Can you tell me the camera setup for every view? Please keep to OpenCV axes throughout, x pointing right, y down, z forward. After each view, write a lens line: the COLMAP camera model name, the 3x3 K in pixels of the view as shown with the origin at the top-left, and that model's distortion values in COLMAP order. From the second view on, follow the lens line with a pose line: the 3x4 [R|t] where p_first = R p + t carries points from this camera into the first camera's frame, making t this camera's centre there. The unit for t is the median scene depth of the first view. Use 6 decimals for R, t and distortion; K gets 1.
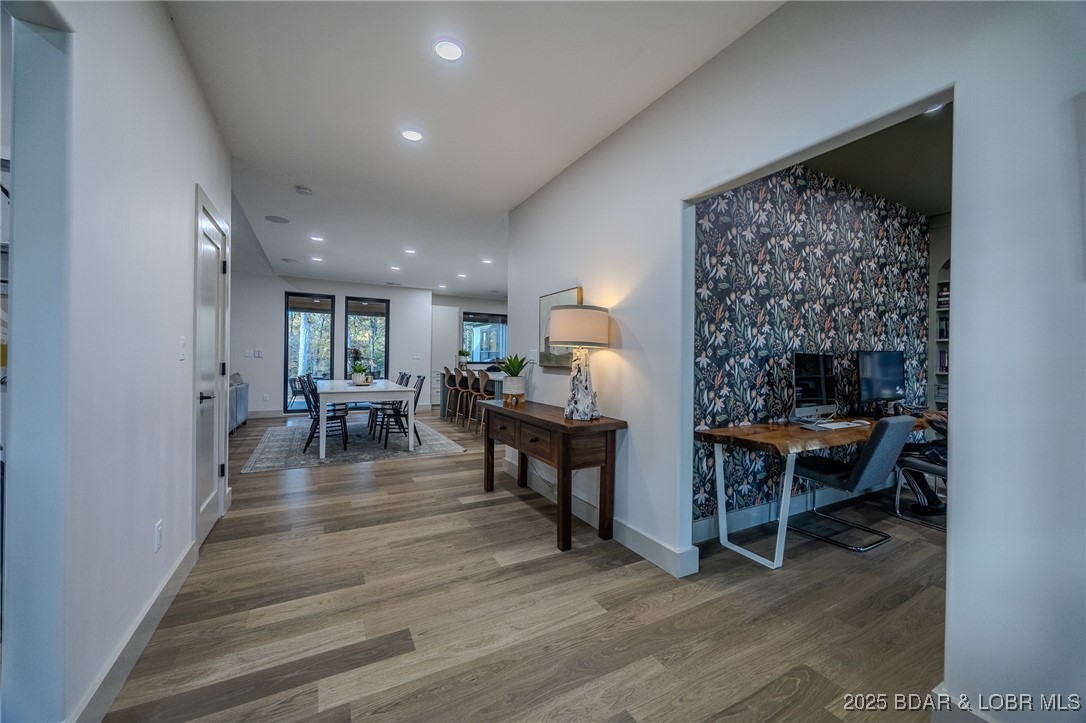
lens RADIAL K [[413.1, 0, 545.4], [0, 413.1, 358.2], [0, 0, 1]] dist [0.000024, -0.001253]
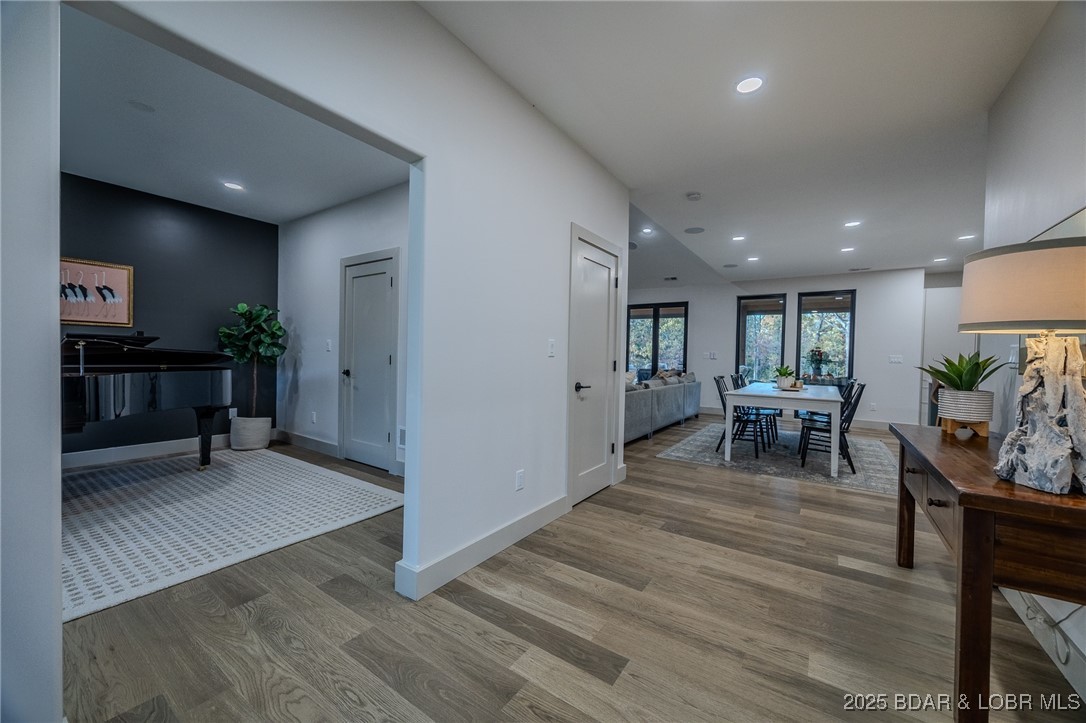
lens RADIAL K [[413.1, 0, 547.3], [0, 413.1, 361.4], [0, 0, 1]] dist [0.000024, -0.001253]
pose [[0.453018, 0.009659, -0.891449, 0.235503], [-0.011223, 0.999924, 0.005130, 0.009190], [0.891431, 0.007681, 0.453091, 0.280450]]
